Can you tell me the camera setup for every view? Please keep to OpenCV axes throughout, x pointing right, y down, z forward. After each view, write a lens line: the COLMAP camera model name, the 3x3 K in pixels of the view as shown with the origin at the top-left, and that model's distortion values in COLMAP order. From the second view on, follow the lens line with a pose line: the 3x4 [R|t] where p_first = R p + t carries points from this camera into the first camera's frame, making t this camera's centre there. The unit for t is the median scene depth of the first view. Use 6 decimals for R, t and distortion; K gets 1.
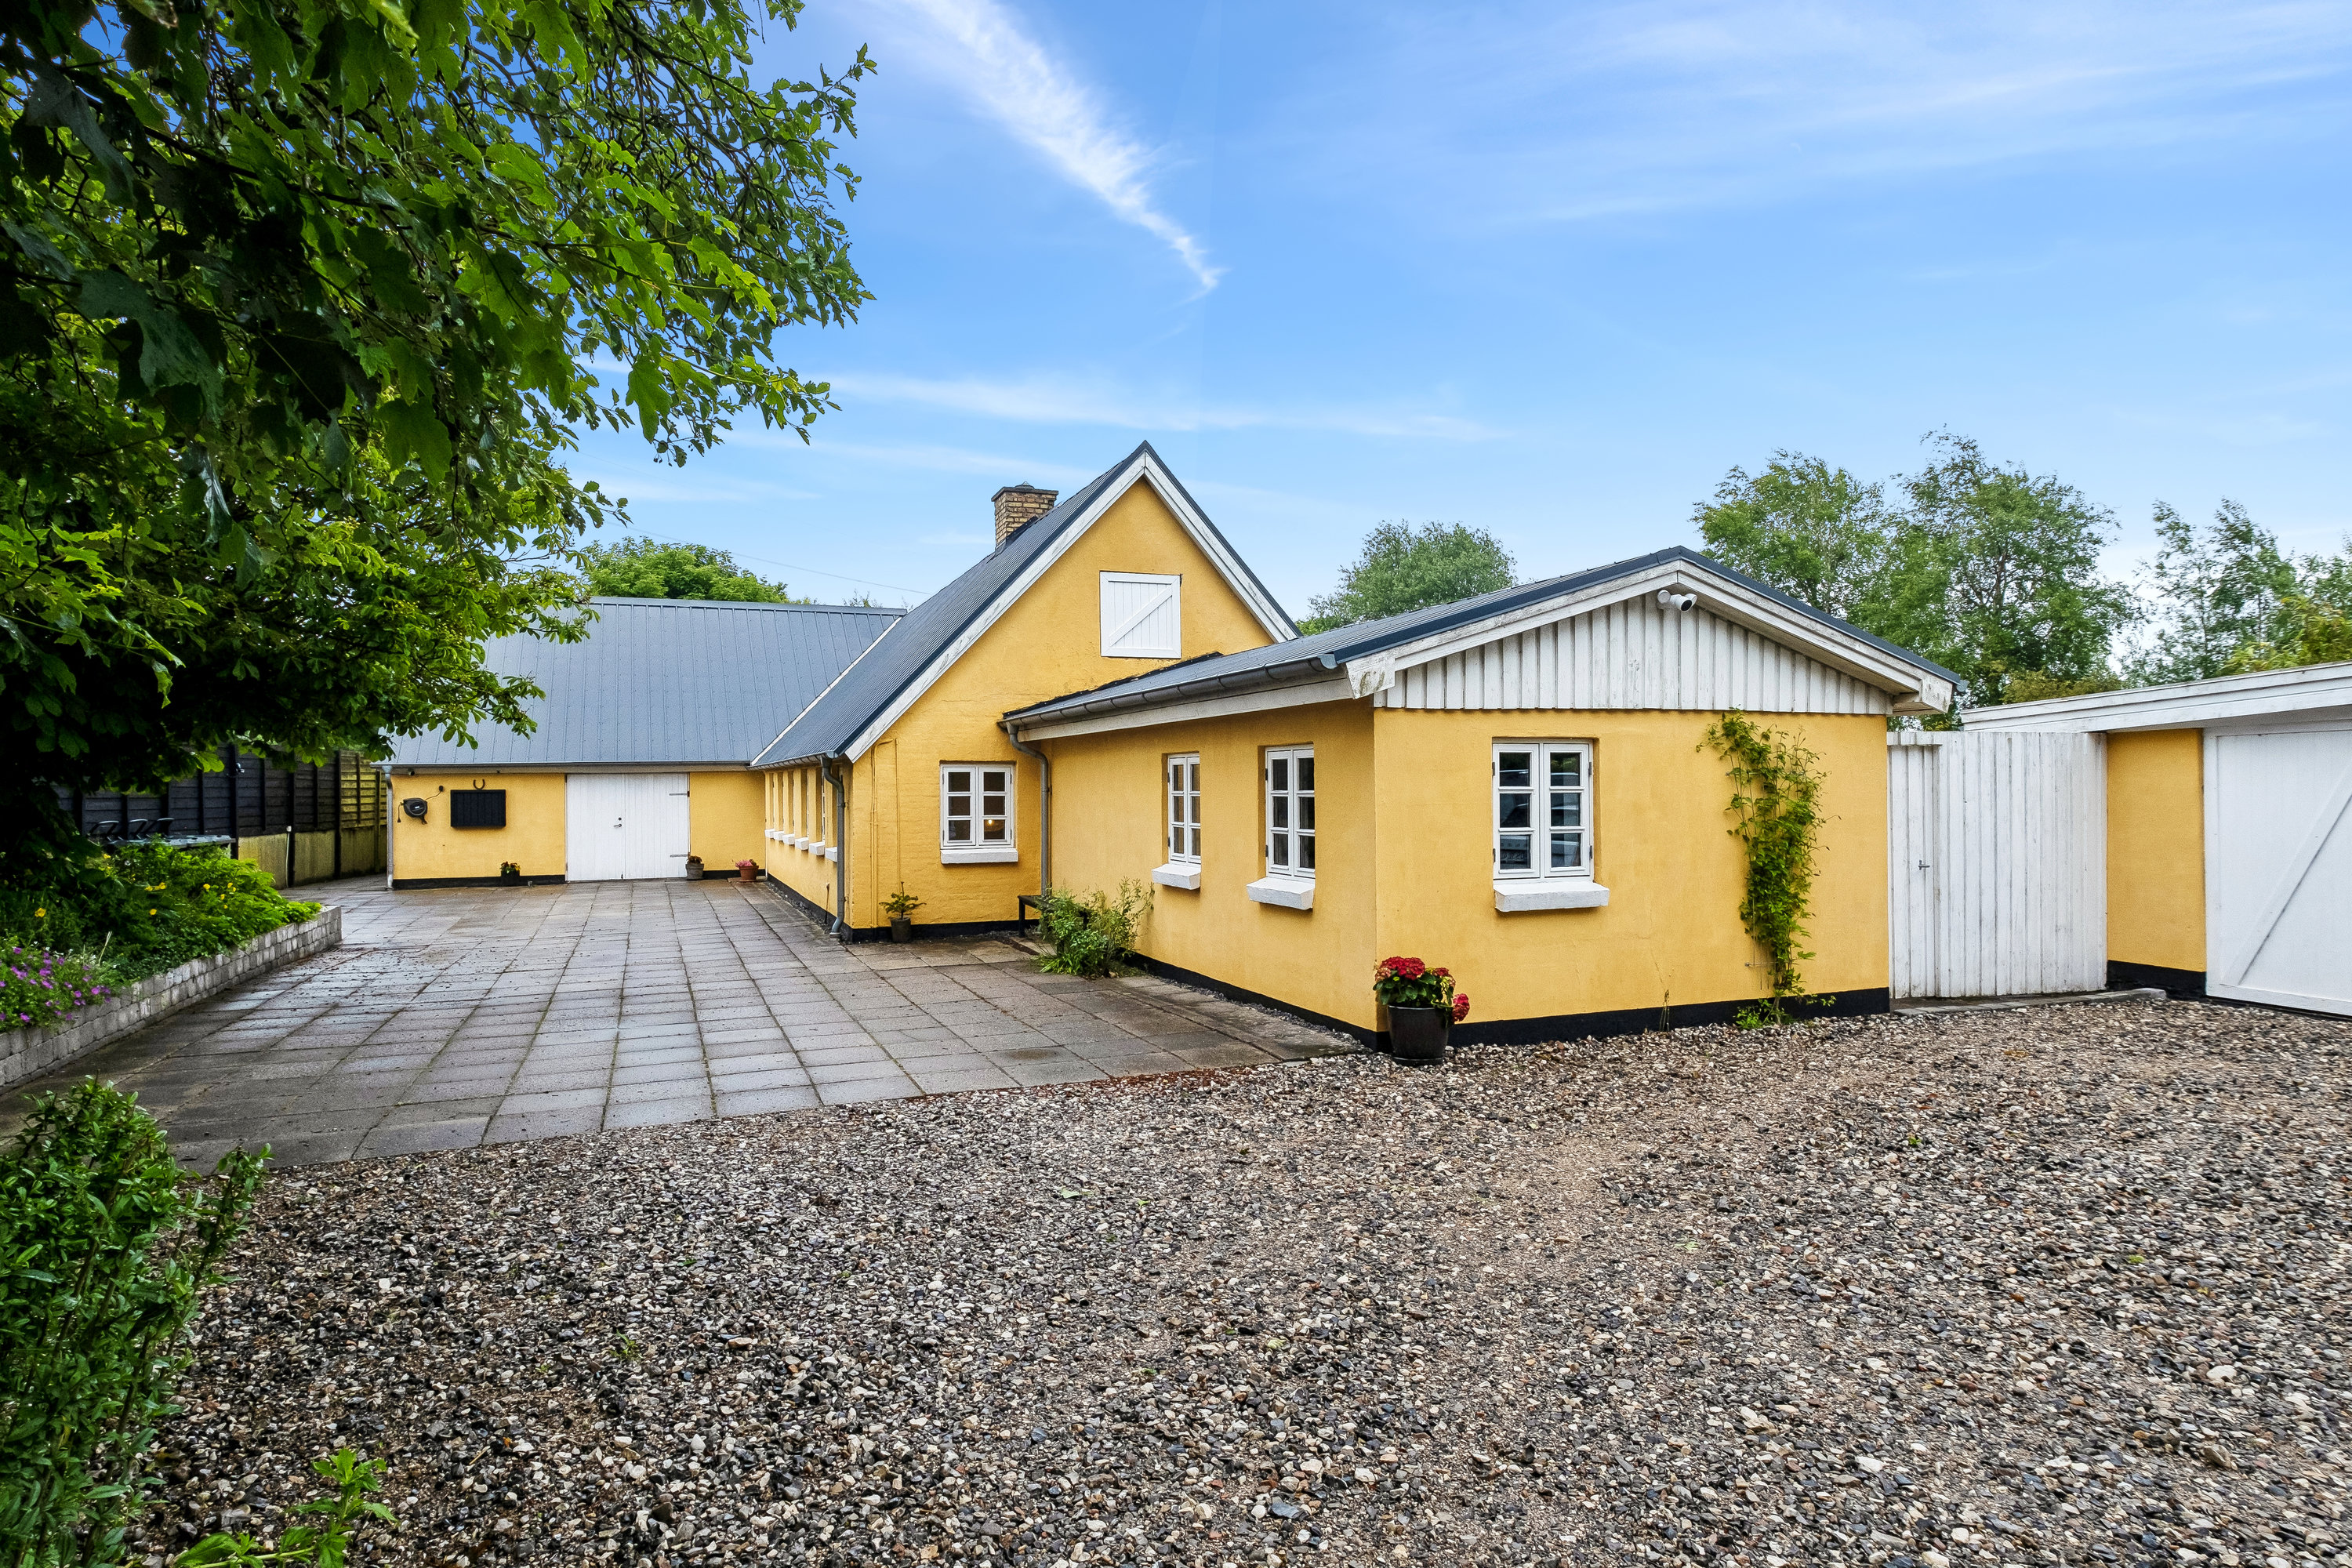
lens RADIAL K [[1303.8, 0, 1125.8], [0, 1303.8, 792.6], [0, 0, 1]] dist [-0.001756, -0.002636]
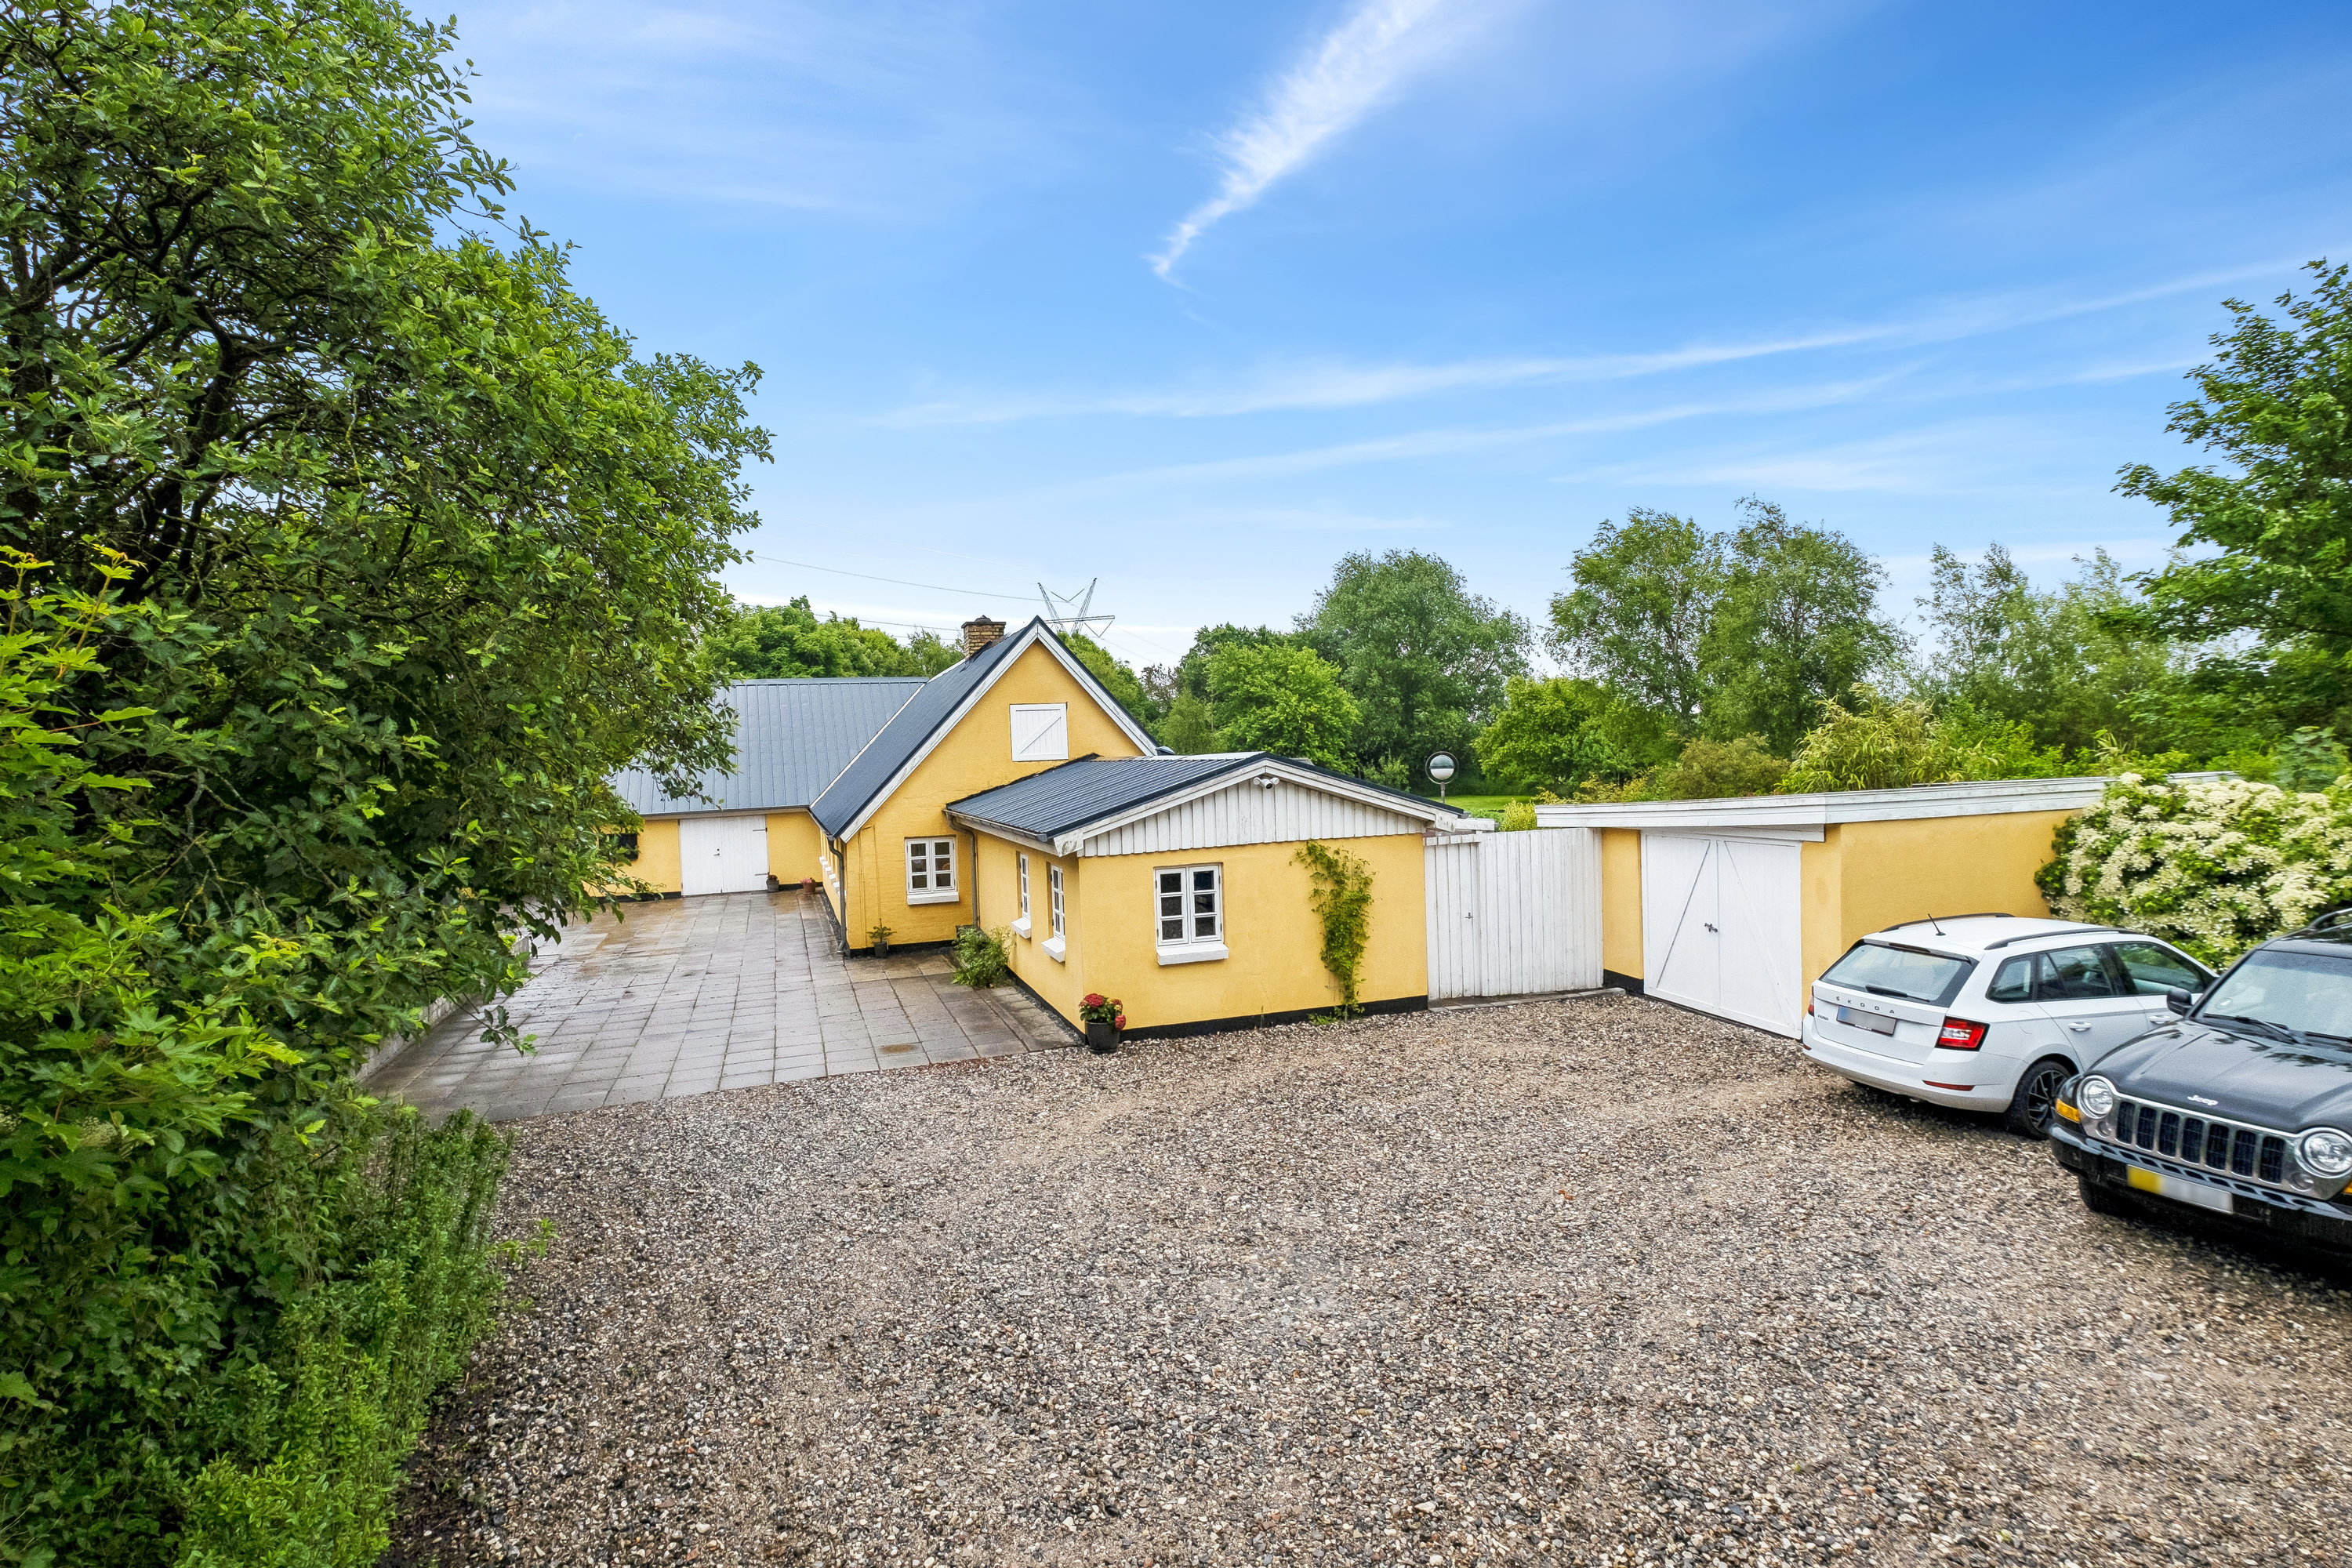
lens RADIAL K [[1214.1, 0, 1163.5], [0, 1214.1, 774.7], [0, 0, 1]] dist [-0.000586, -0.000420]
pose [[0.998186, -0.024915, -0.054807, 0.318454], [0.026971, 0.998948, 0.037095, -0.188427], [0.053826, -0.038506, 0.997808, -0.531894]]
